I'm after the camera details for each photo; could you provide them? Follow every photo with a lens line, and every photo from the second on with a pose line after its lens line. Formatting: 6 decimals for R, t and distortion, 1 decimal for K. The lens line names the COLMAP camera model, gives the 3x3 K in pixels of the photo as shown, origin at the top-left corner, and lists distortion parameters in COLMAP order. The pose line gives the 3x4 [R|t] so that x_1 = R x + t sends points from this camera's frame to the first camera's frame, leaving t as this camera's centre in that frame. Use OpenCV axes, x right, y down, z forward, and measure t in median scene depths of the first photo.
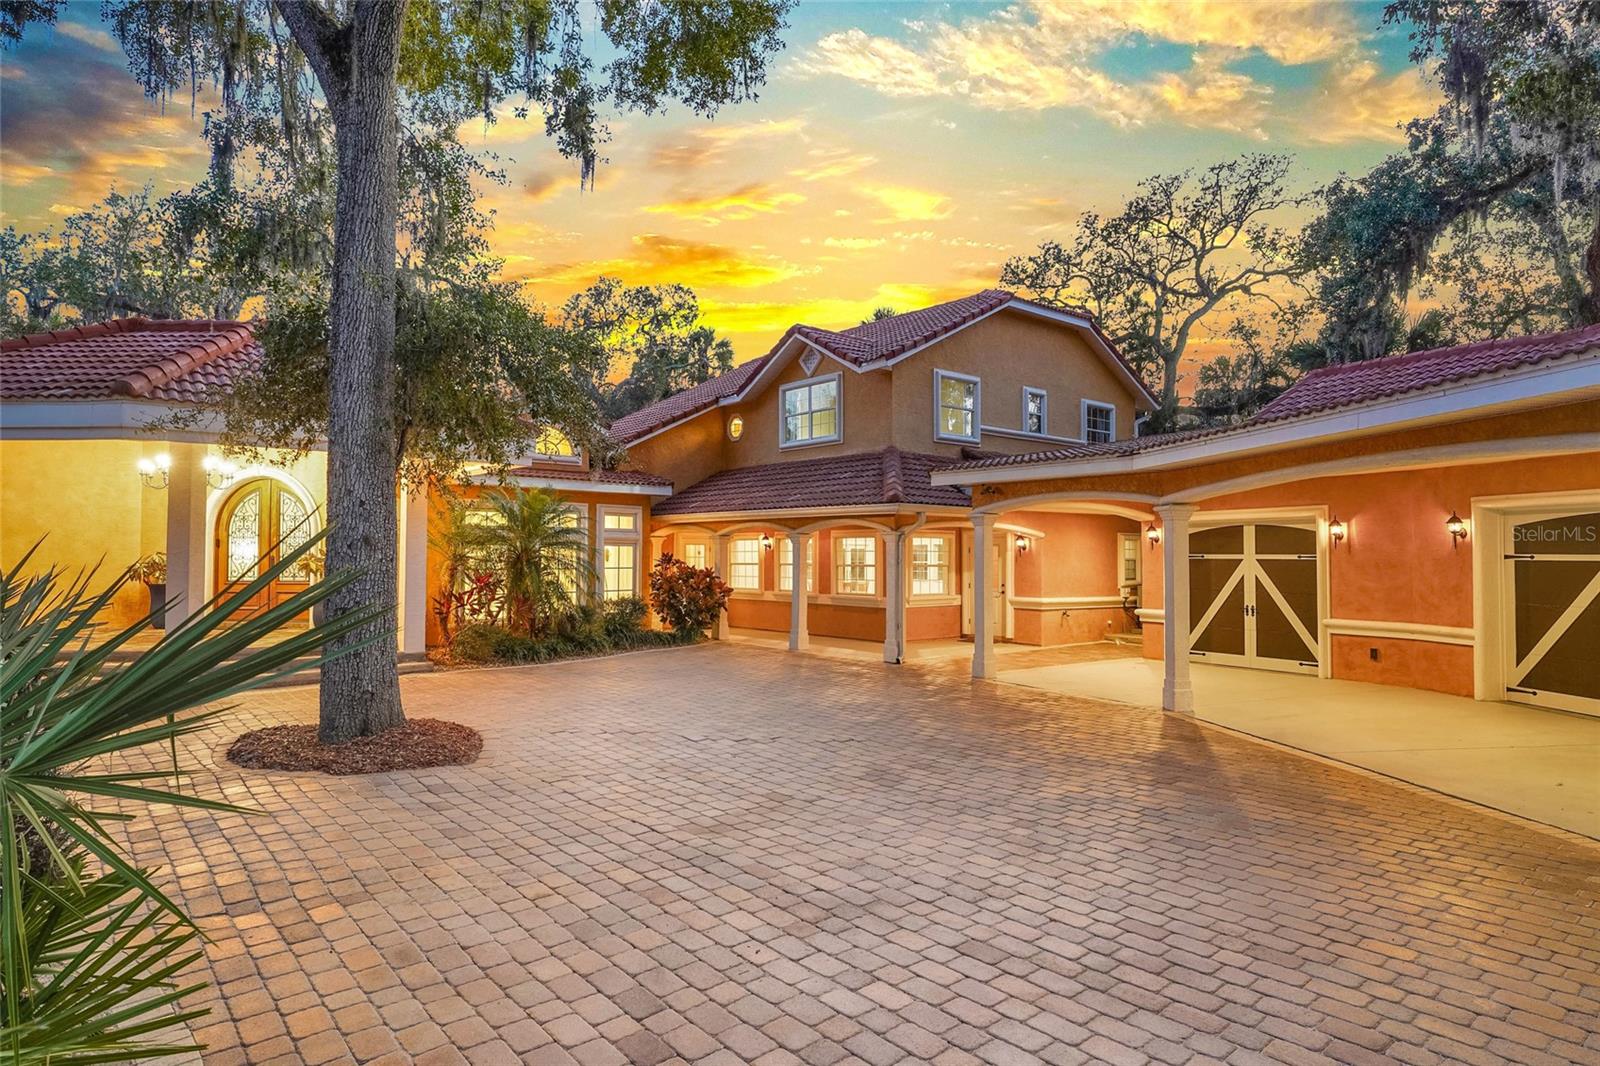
lens RADIAL K [[920.4, 0, 792.5], [0, 920.4, 529.7], [0, 0, 1]] dist [-0.001031, -0.001584]
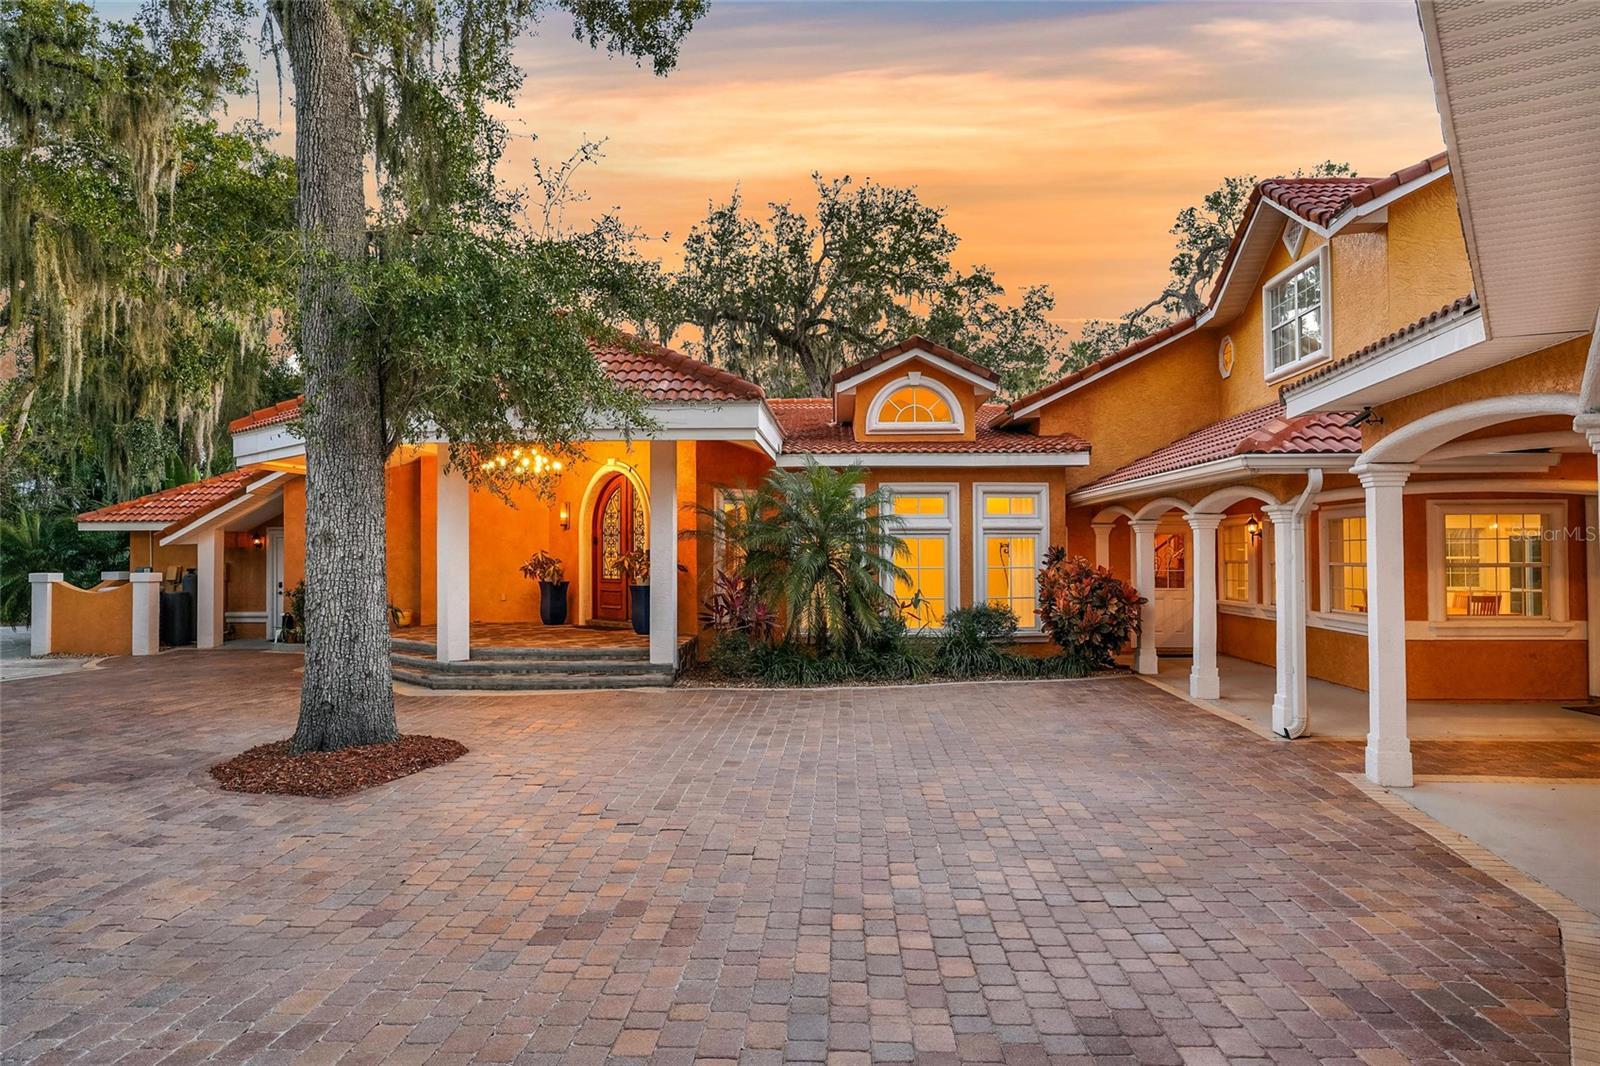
lens RADIAL K [[1079.9, 0, 791.4], [0, 1079.9, 531.2], [0, 0, 1]] dist [0.000814, -0.002281]
pose [[0.729848, -0.019860, -0.683321, 0.279494], [0.025928, 0.999663, -0.001362, 0.009103], [0.683118, -0.016723, 0.730117, 0.247044]]
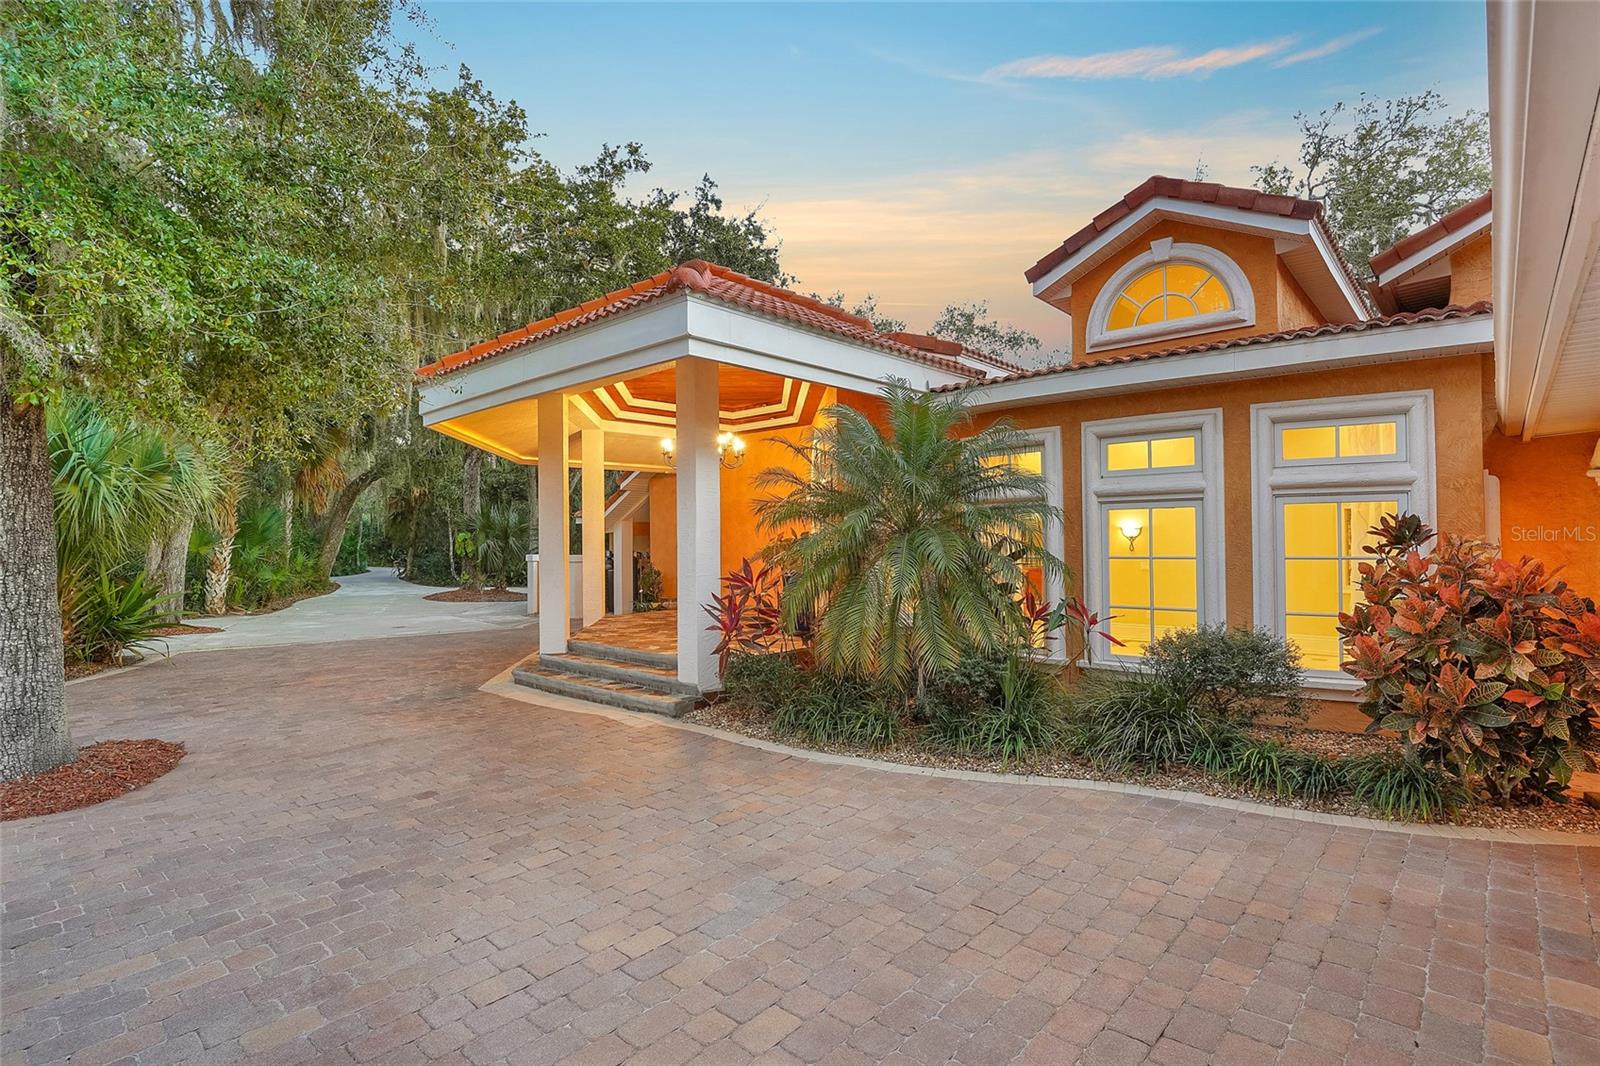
lens RADIAL K [[774.1, 0, 795.6], [0, 774.1, 534.0], [0, 0, 1]] dist [-0.000587, 0.000720]
pose [[0.135864, -0.015848, -0.990601, 0.107283], [0.038390, 0.999205, -0.010721, 0.026375], [0.989983, -0.036573, 0.136365, 0.733726]]
